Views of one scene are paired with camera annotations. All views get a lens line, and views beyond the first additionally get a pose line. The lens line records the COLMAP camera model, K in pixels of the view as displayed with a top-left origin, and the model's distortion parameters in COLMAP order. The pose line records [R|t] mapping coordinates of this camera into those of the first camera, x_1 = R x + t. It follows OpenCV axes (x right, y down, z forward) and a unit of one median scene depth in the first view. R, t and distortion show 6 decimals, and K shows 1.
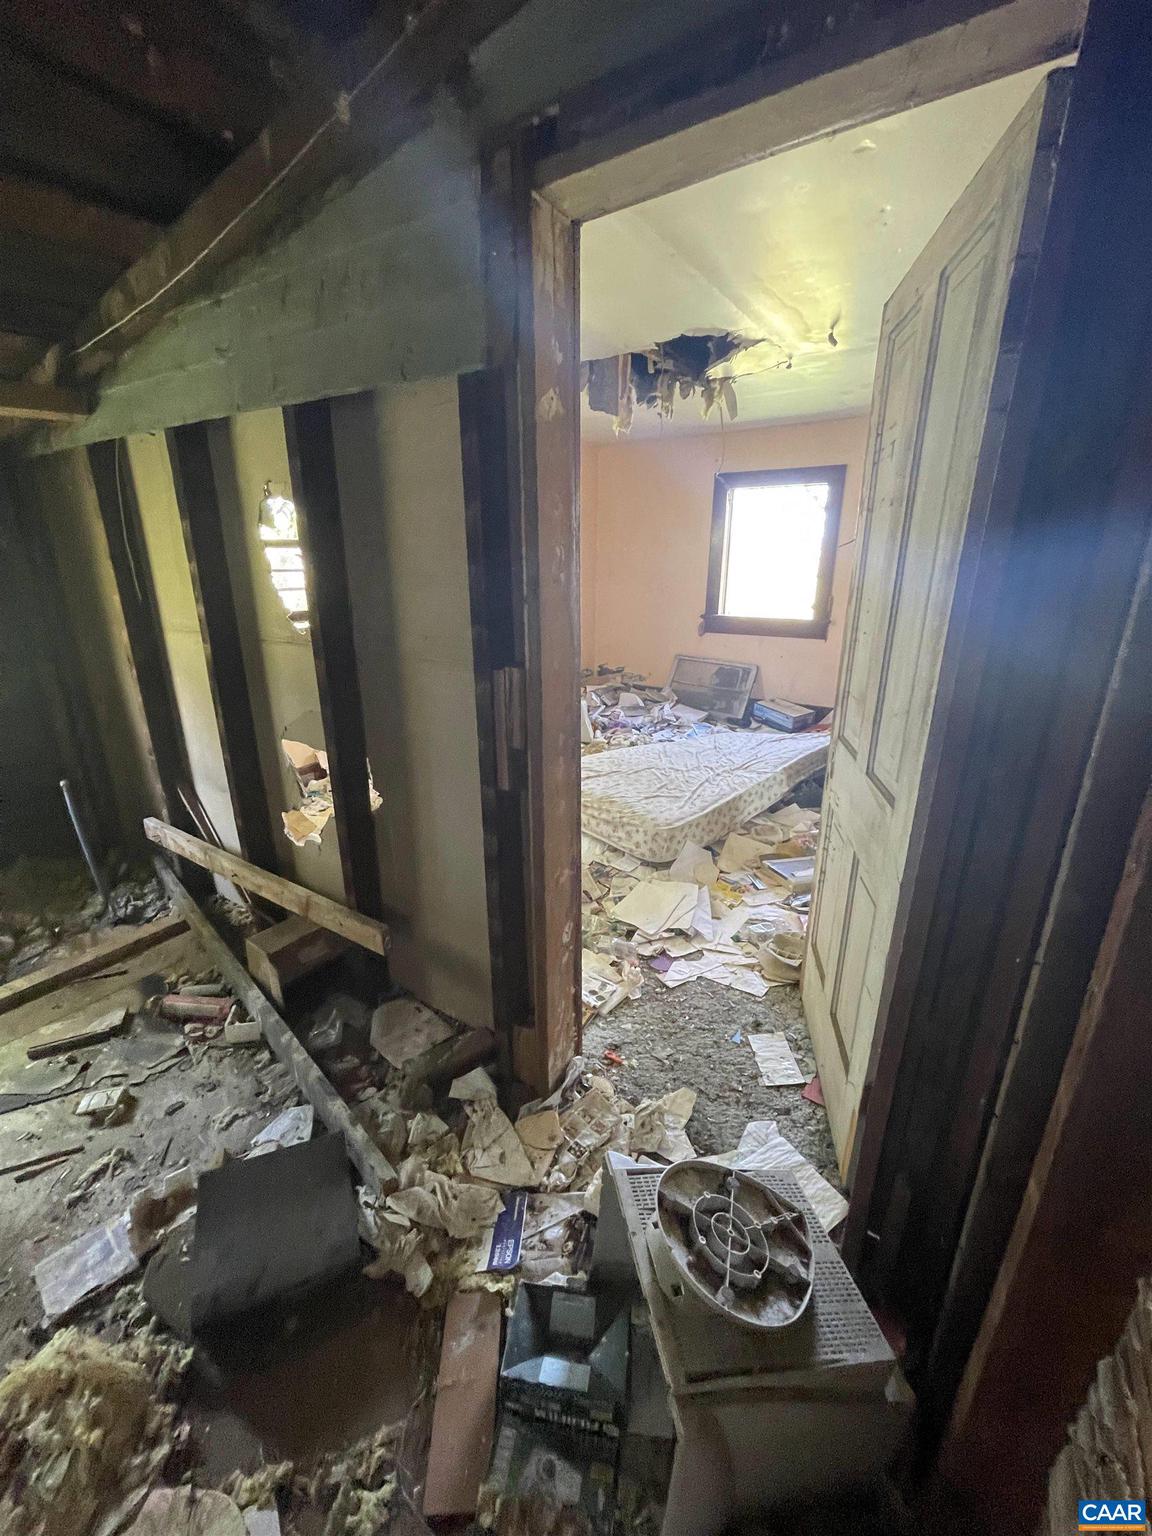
lens RADIAL K [[622.1, 0, 579.2], [0, 622.1, 770.3], [0, 0, 1]] dist [-0.004303, 0.000911]
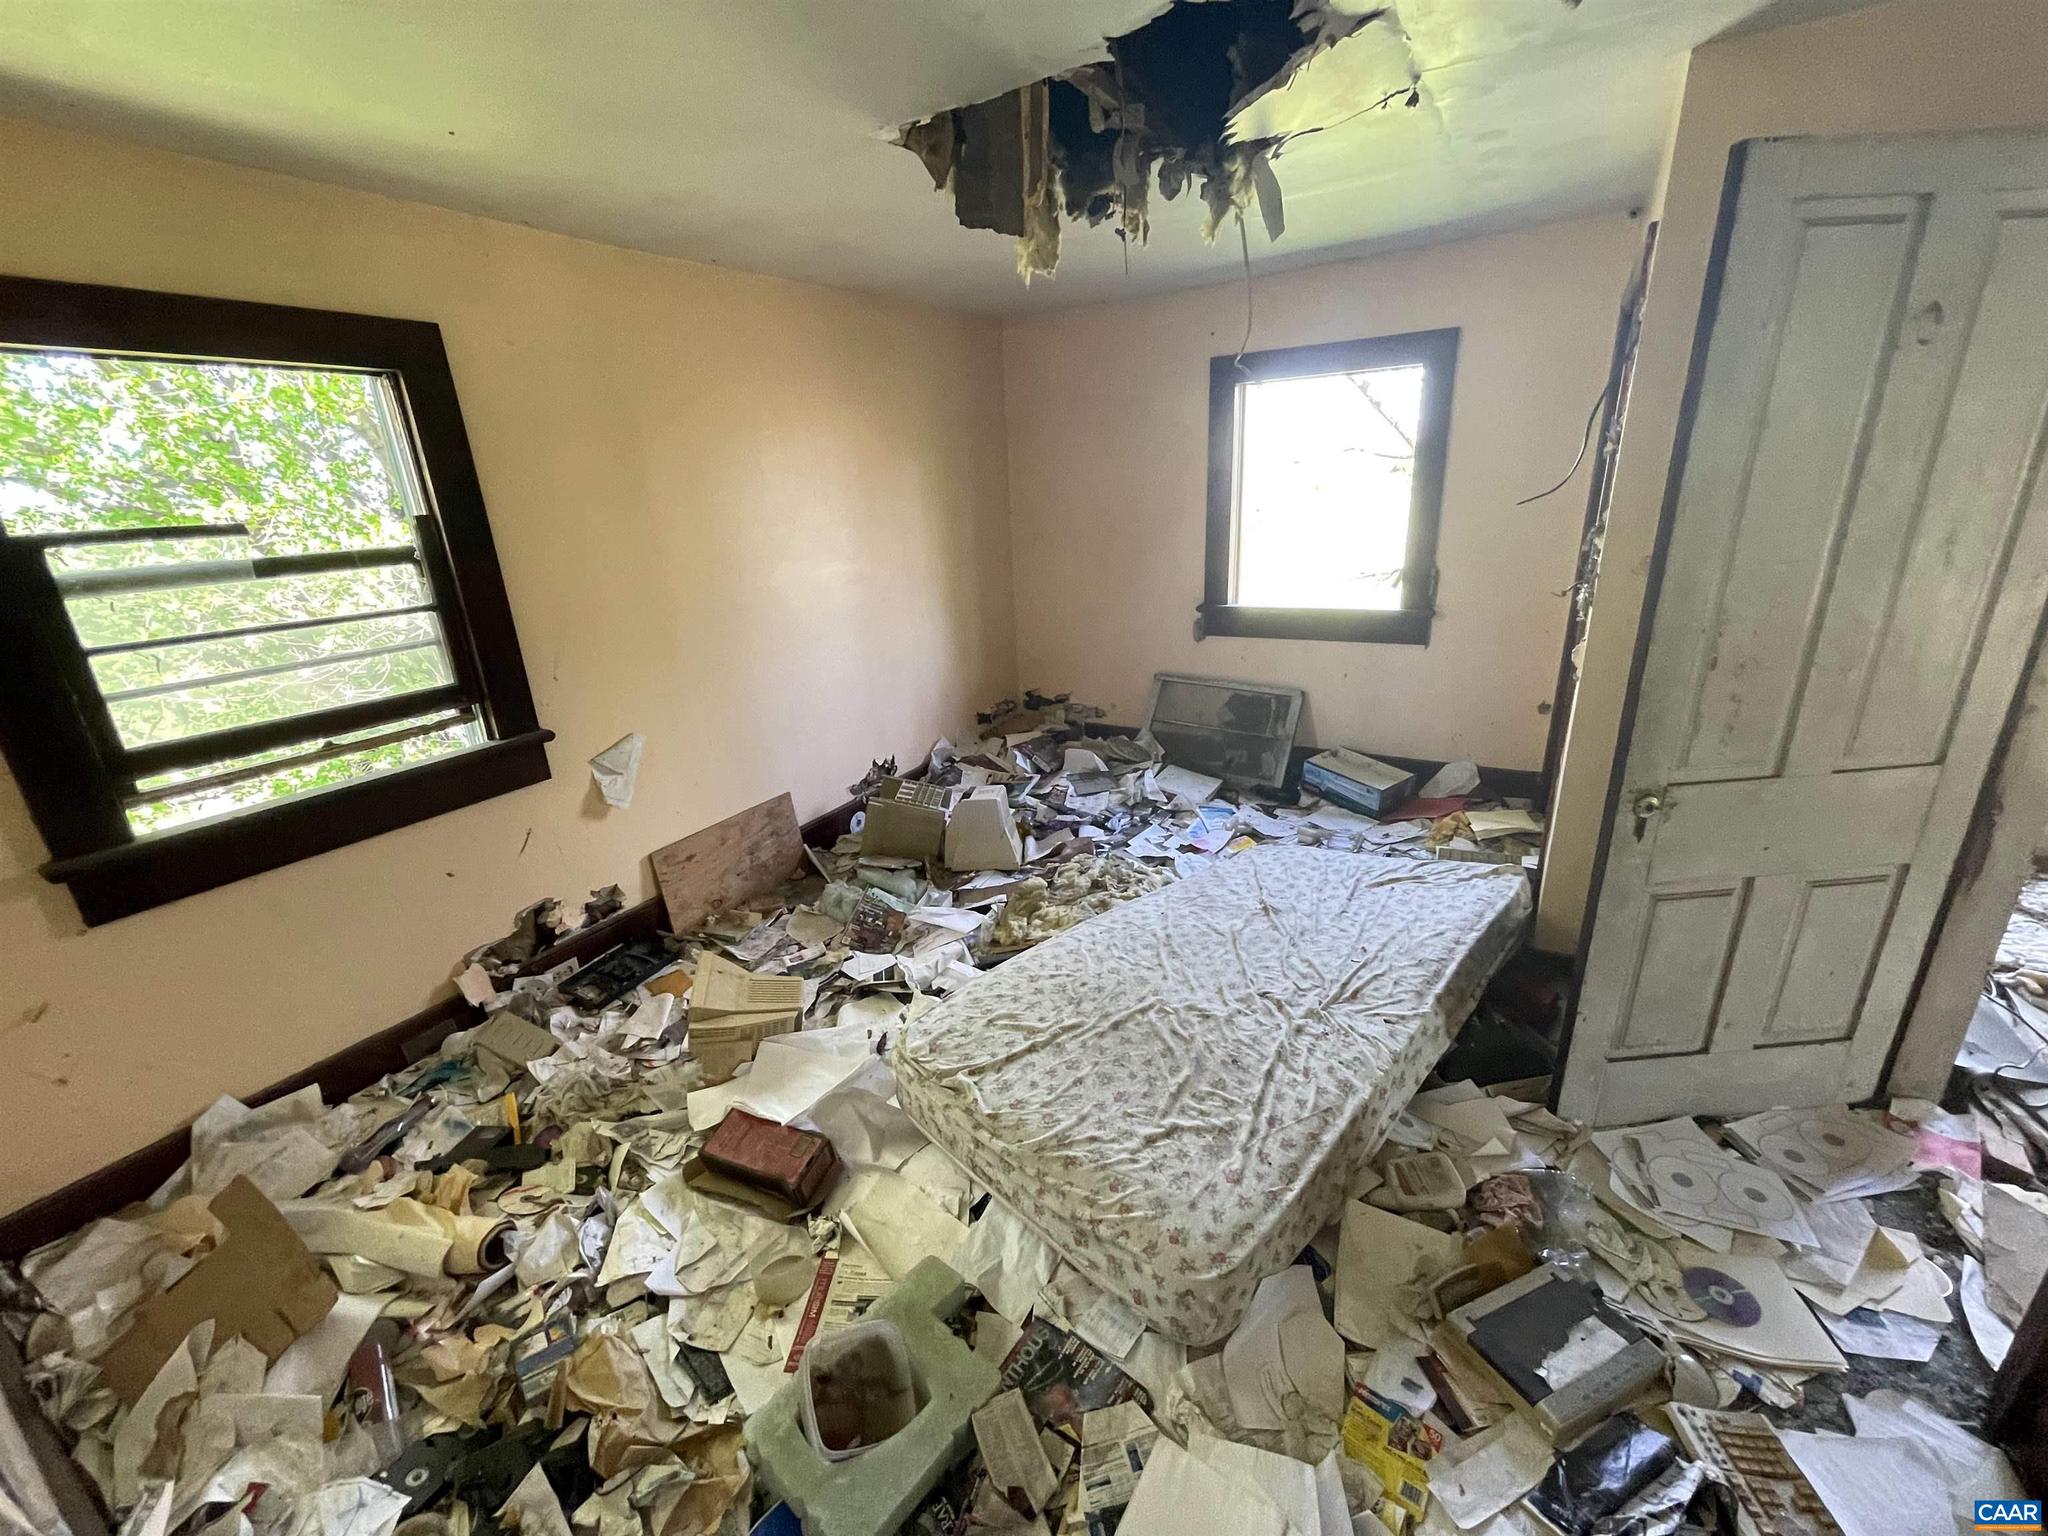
lens RADIAL K [[829.4, 0, 1020.7], [0, 829.4, 768.8], [0, 0, 1]] dist [-0.004303, 0.000911]
pose [[0.998086, -0.061196, 0.008924, 0.019498], [0.061154, 0.998116, 0.004869, -0.131083], [-0.009205, -0.004314, 0.999948, 0.271085]]
